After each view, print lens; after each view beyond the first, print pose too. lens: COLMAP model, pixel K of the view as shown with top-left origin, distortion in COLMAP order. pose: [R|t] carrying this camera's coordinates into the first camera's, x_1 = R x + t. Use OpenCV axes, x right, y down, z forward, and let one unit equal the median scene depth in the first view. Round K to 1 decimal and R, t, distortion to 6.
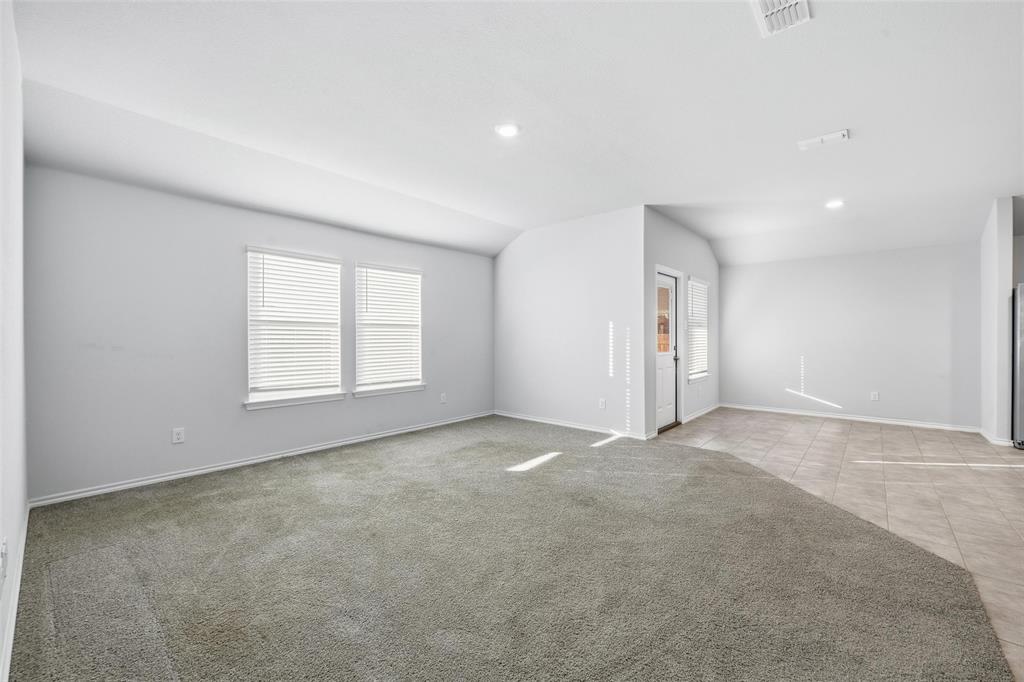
lens RADIAL K [[411.6, 0, 517.1], [0, 411.6, 339.9], [0, 0, 1]] dist [-0.001827, -0.002631]
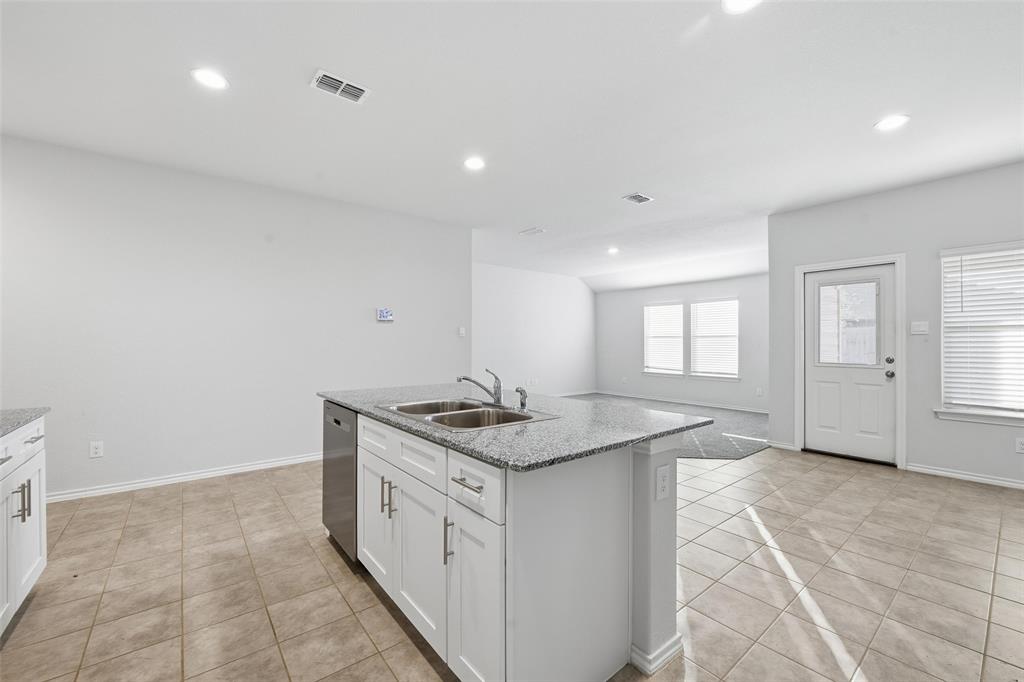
lens RADIAL K [[411.6, 0, 517.1], [0, 411.6, 339.9], [0, 0, 1]] dist [-0.001827, -0.002631]
pose [[-0.170862, -0.005997, -0.985277, 1.400157], [-0.007954, 0.999957, -0.004707, -0.008809], [0.985263, 0.007033, -0.170902, 0.548443]]
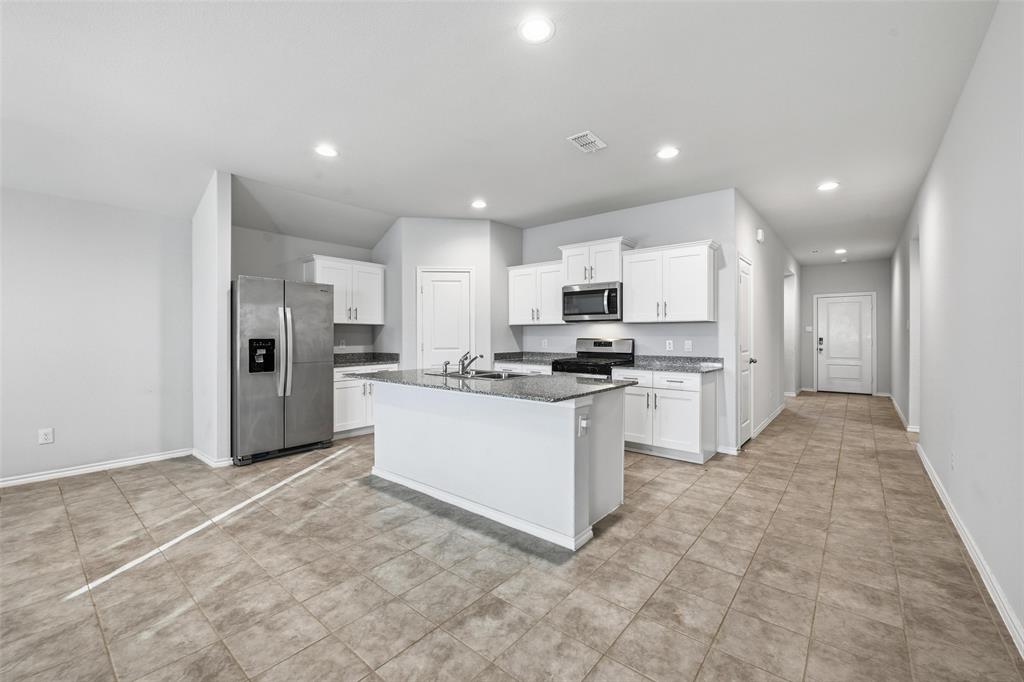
lens RADIAL K [[420.5, 0, 515.8], [0, 420.5, 336.5], [0, 0, 1]] dist [-0.006526, -0.000063]
pose [[-0.021542, -0.000114, 0.999768, 0.292763], [0.003695, 0.999993, 0.000193, -0.005796], [-0.999761, 0.003699, -0.021541, 0.384812]]
